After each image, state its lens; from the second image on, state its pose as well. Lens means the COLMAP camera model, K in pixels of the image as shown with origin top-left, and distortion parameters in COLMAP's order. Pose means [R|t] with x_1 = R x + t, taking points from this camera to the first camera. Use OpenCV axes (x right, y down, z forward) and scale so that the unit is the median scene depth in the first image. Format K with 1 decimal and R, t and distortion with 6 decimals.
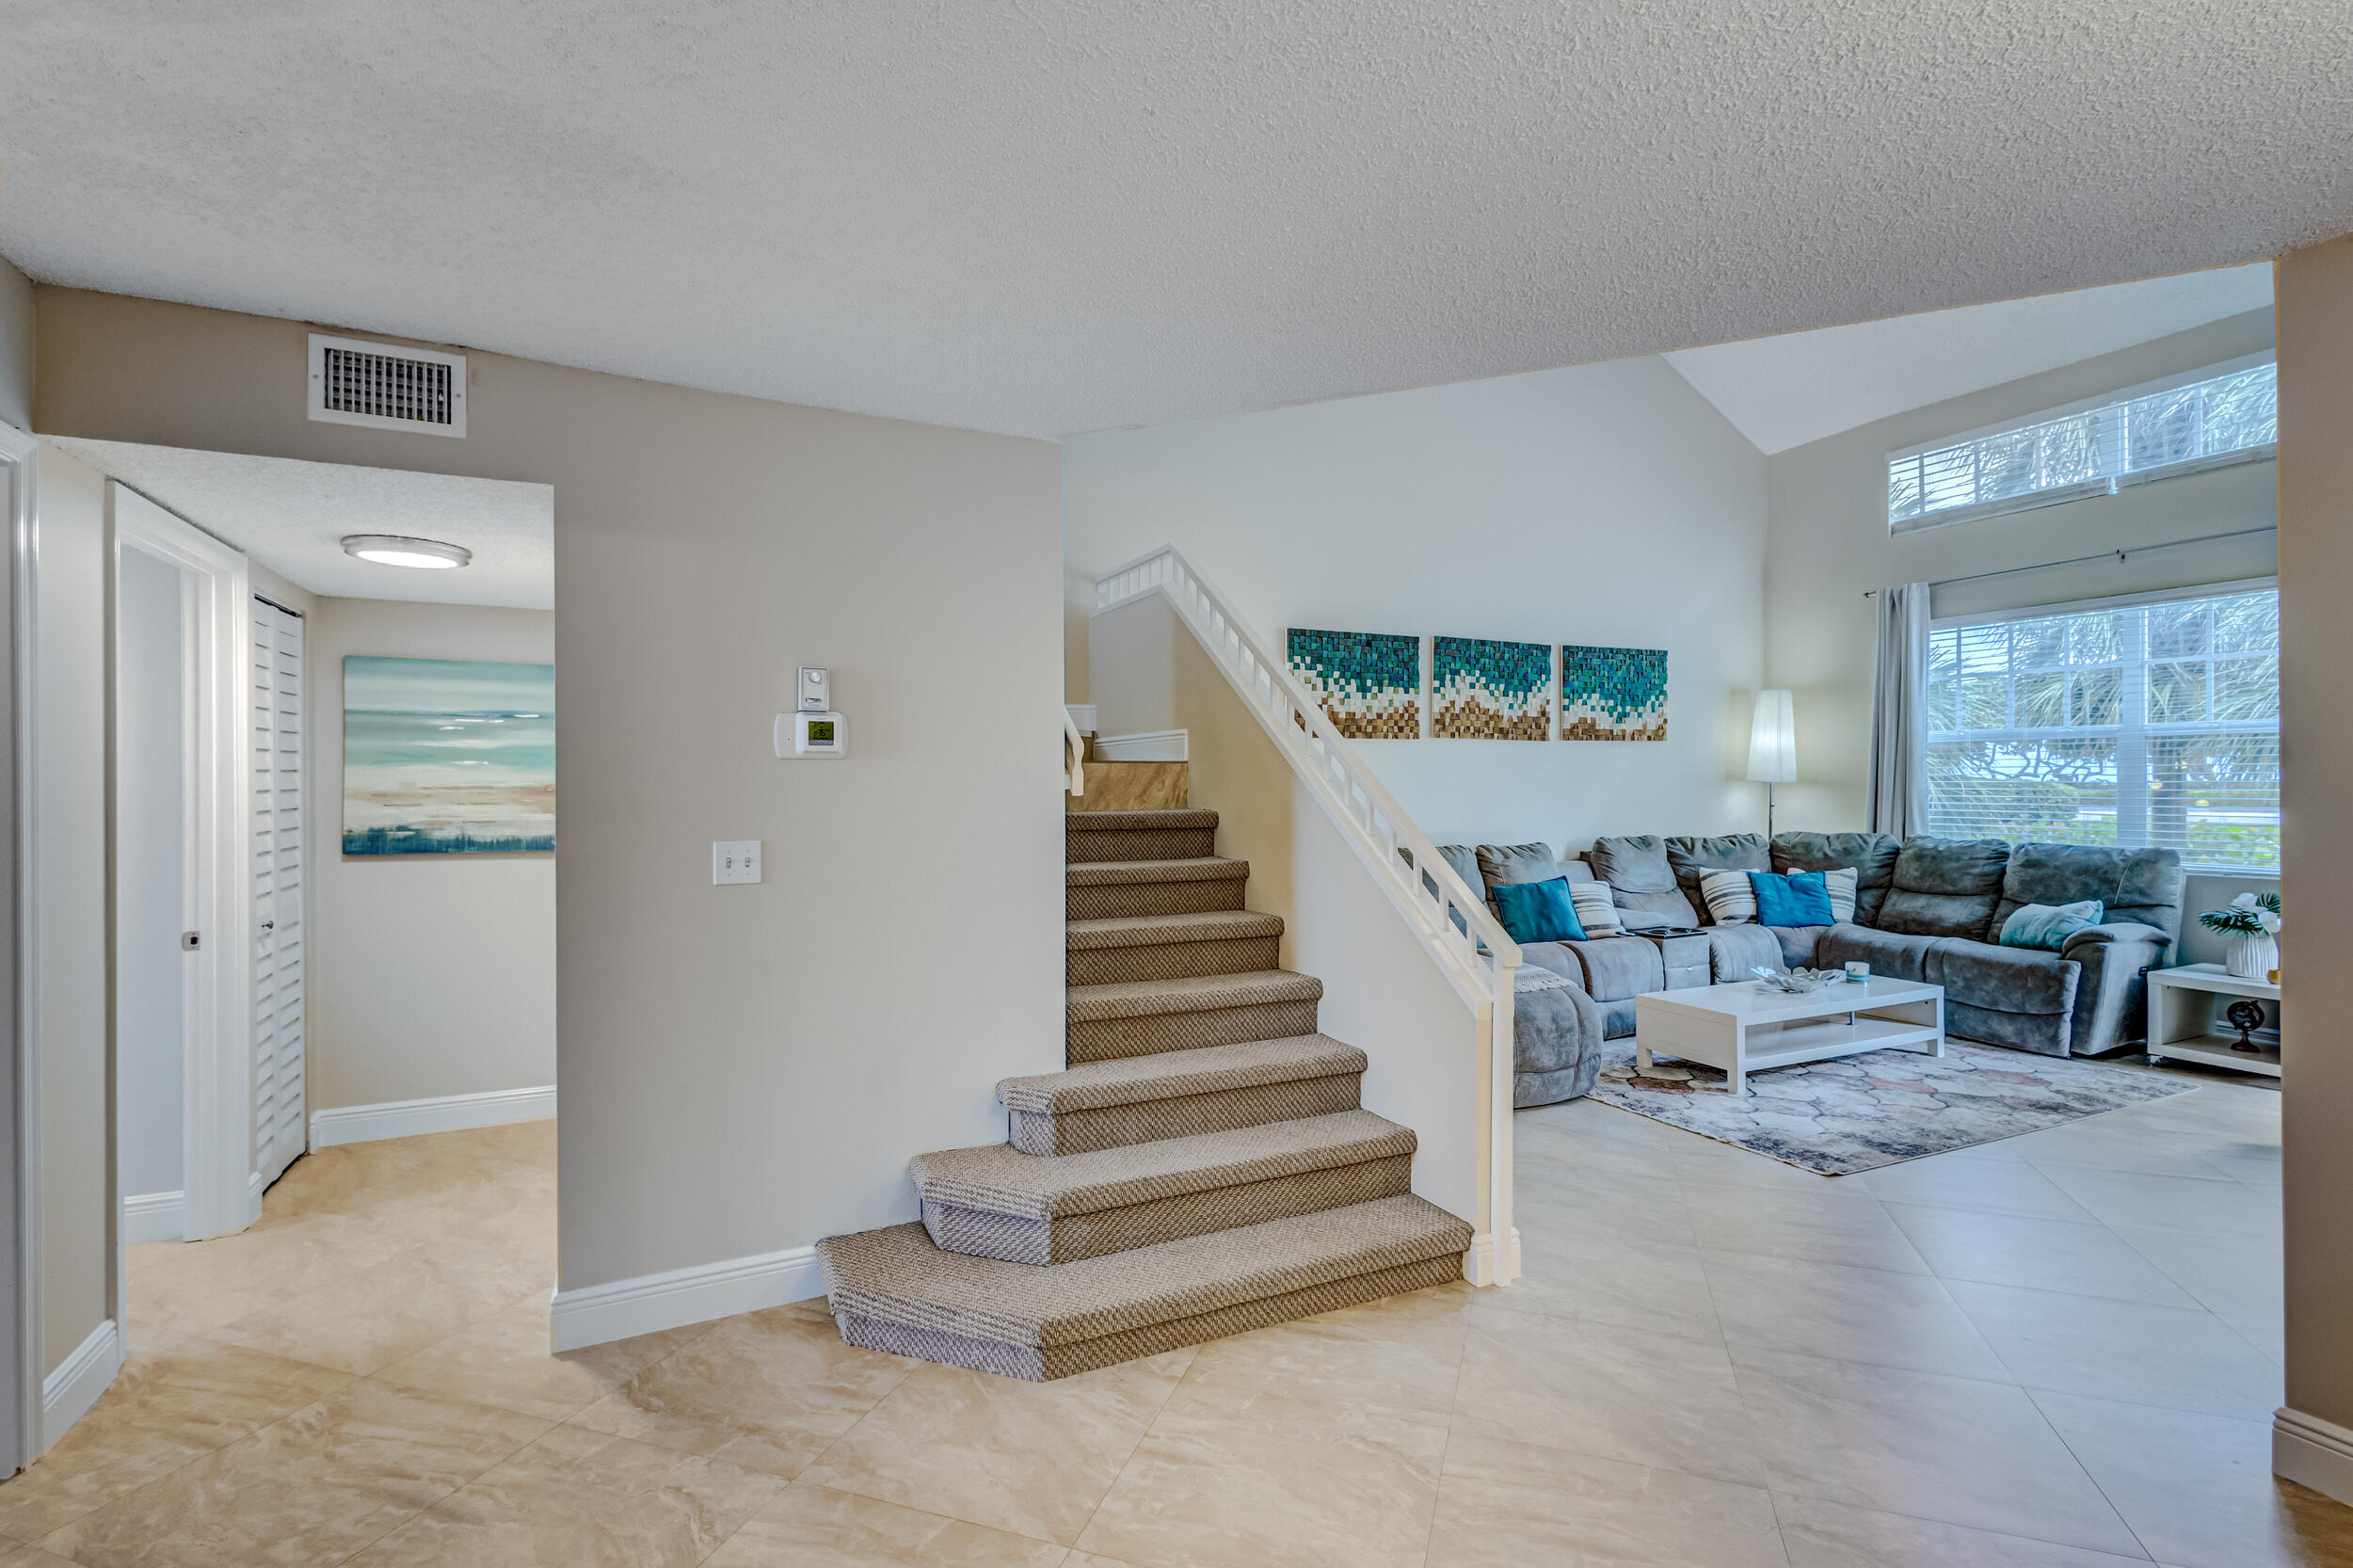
lens RADIAL K [[1091.7, 0, 1176.5], [0, 1091.7, 784.0], [0, 0, 1]] dist [0.001572, 0.000178]
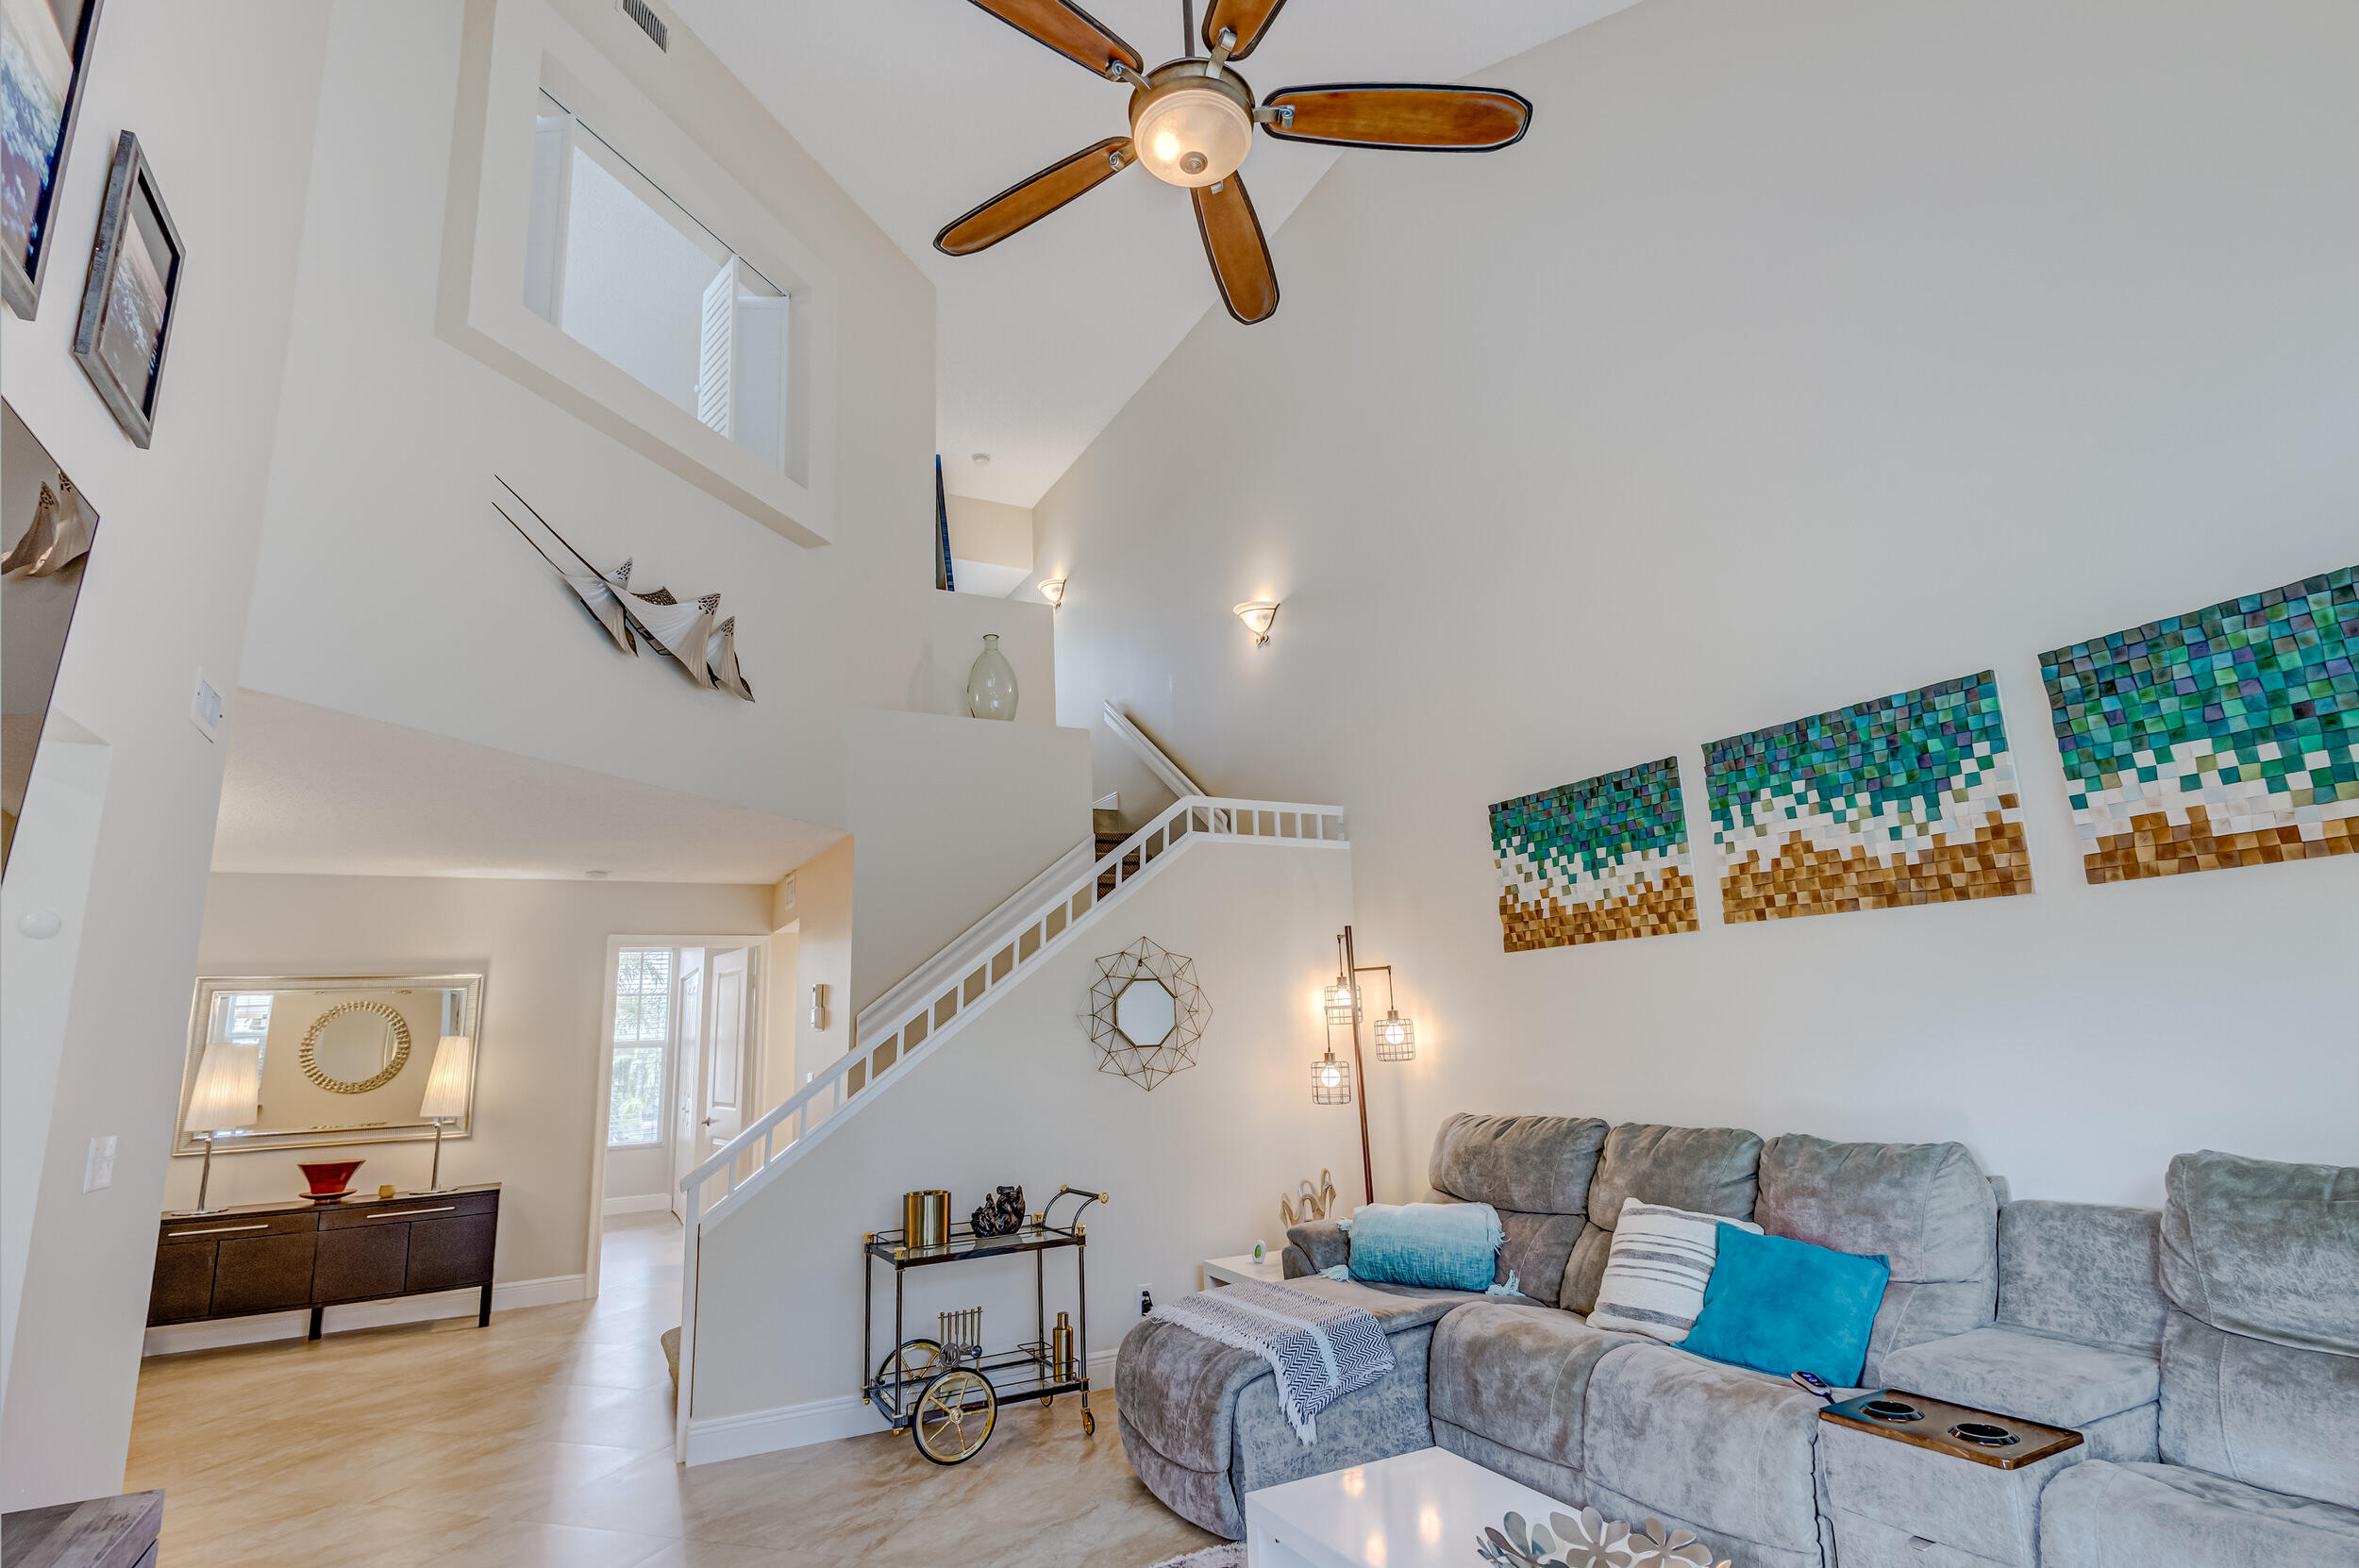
lens RADIAL K [[1172.6, 0, 1186.5], [0, 1172.6, 788.9], [0, 0, 1]] dist [0.005086, -0.000077]
pose [[0.041527, -0.200491, -0.978815, 0.839980], [0.040174, 0.979203, -0.198866, -0.002392], [0.998329, -0.031064, 0.048717, 0.718892]]
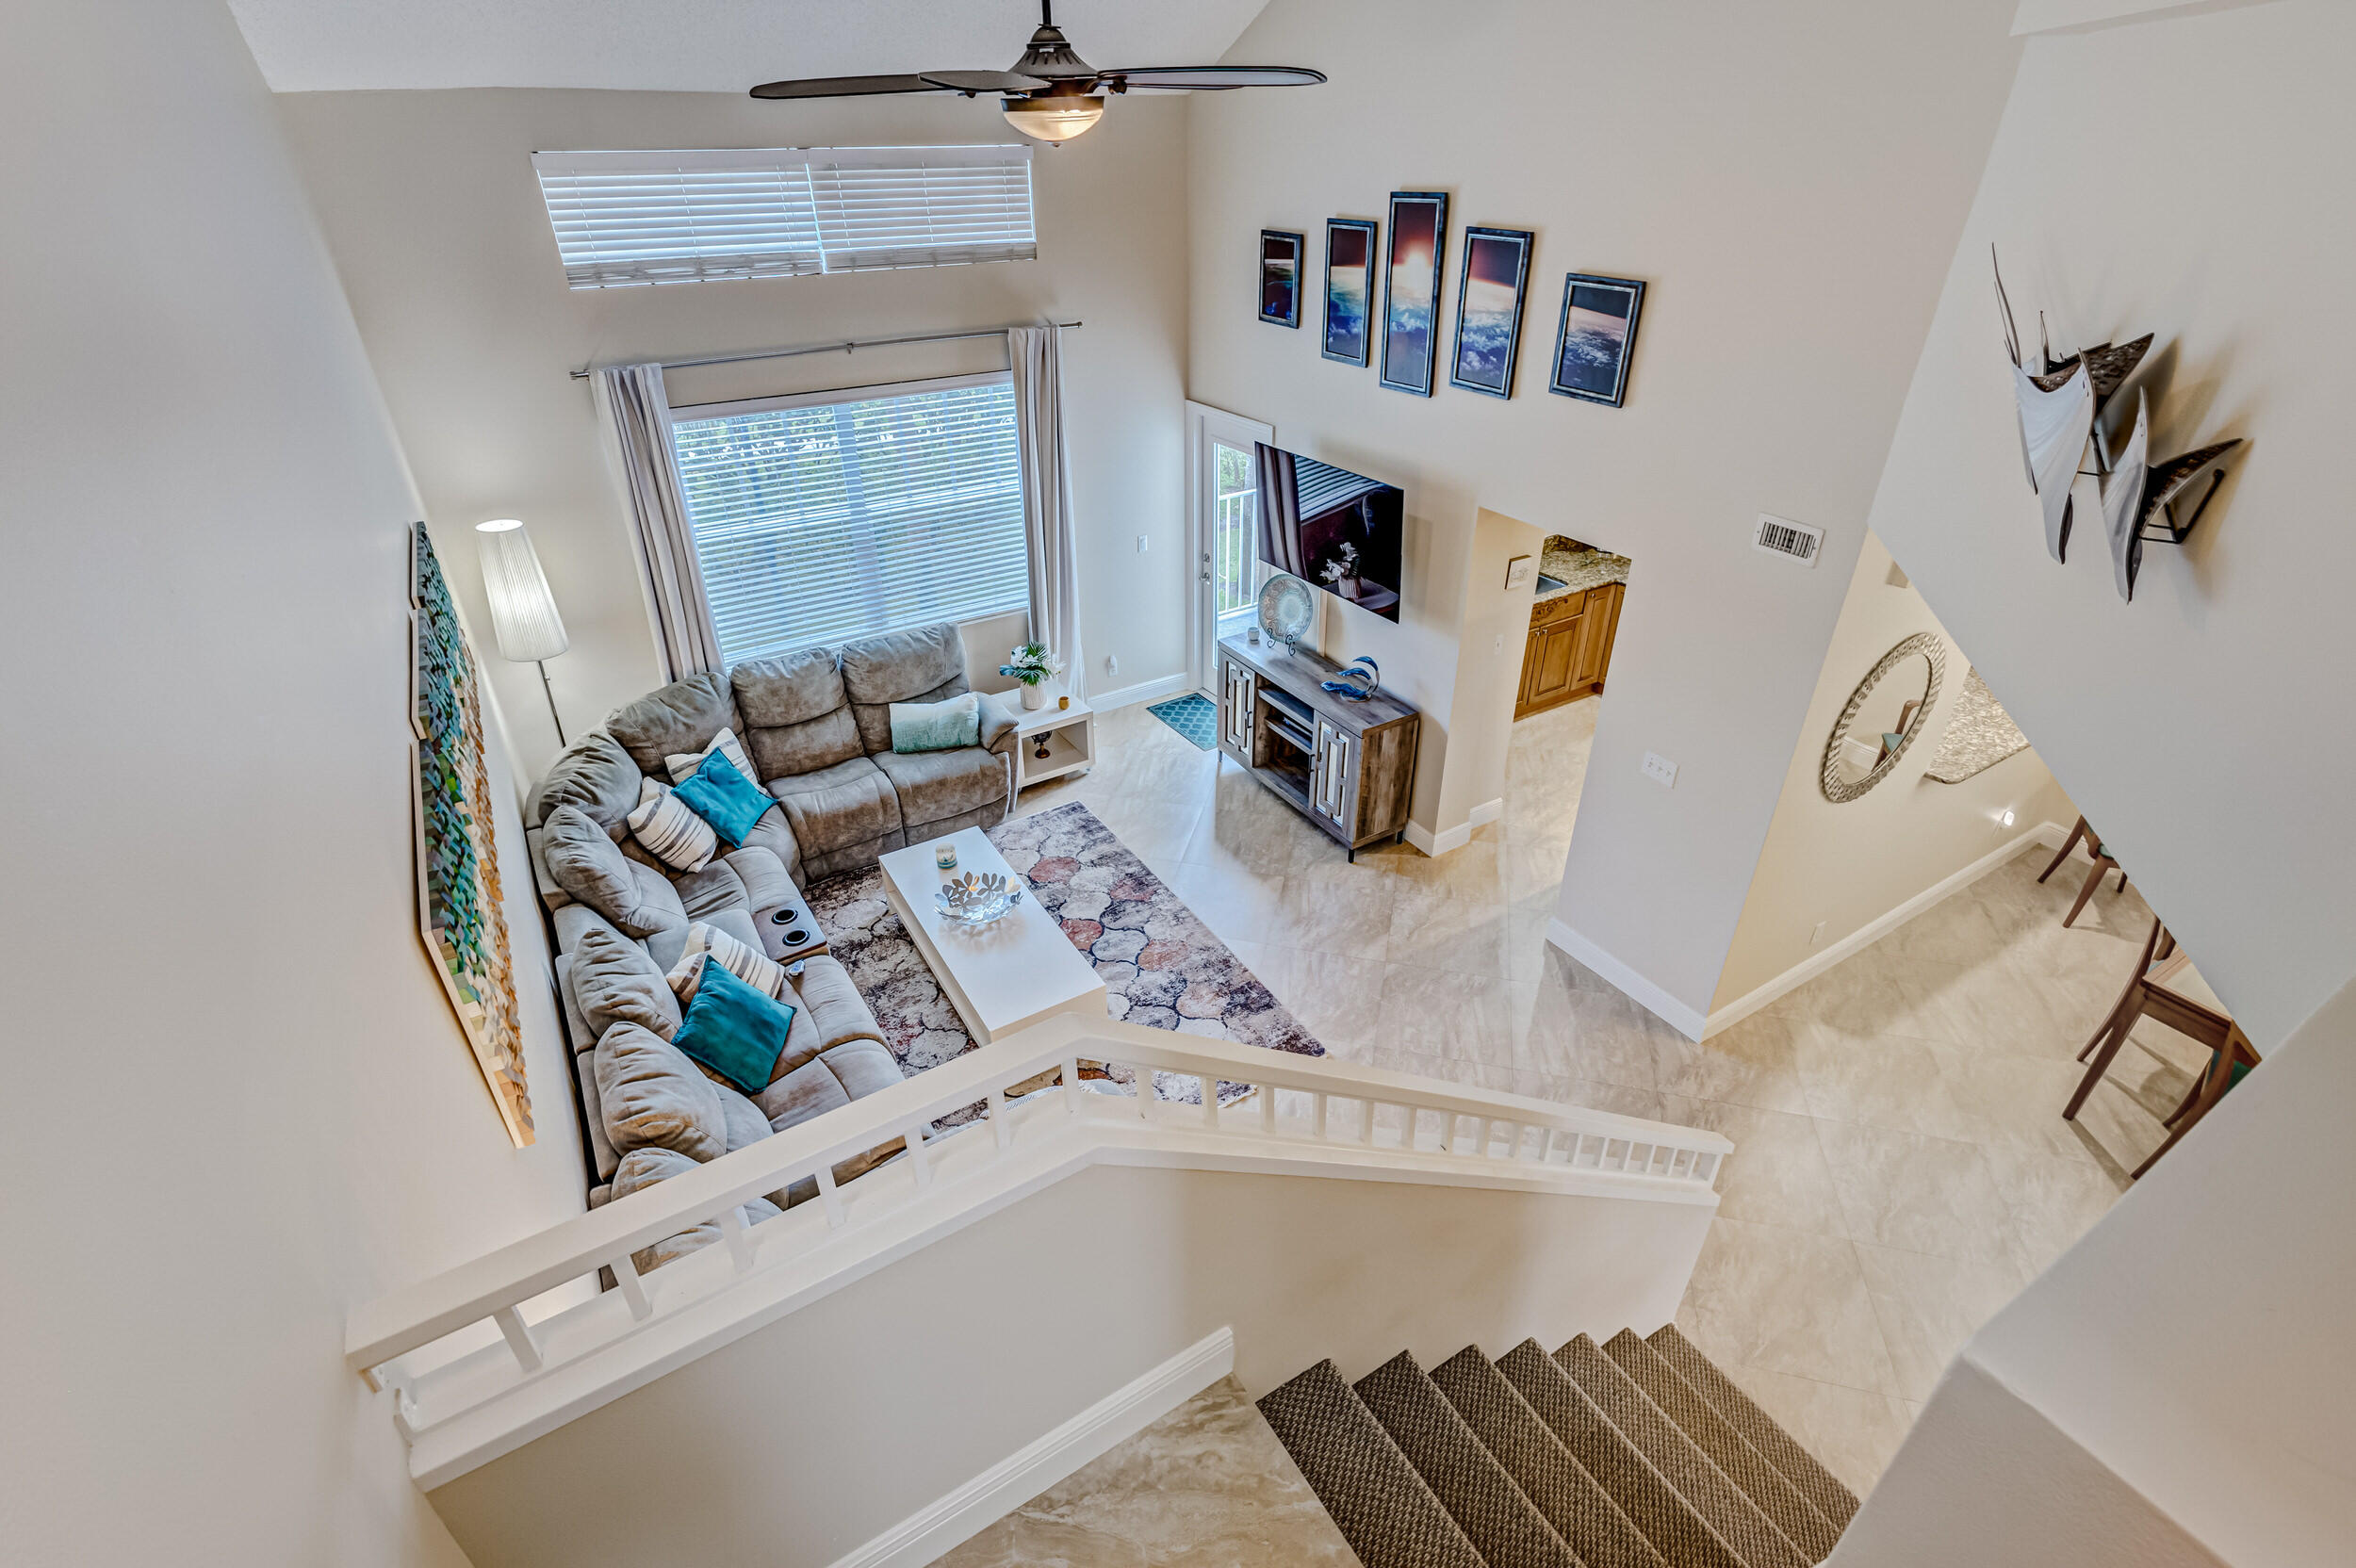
lens RADIAL K [[1095.6, 0, 1176.9], [0, 1095.6, 797.0], [0, 0, 1]] dist [-0.000485, -0.000629]
pose [[-0.097018, -0.509806, 0.854801, -0.199807], [0.007905, 0.858431, 0.512868, -0.341528], [-0.995251, 0.056515, -0.079254, 0.762028]]
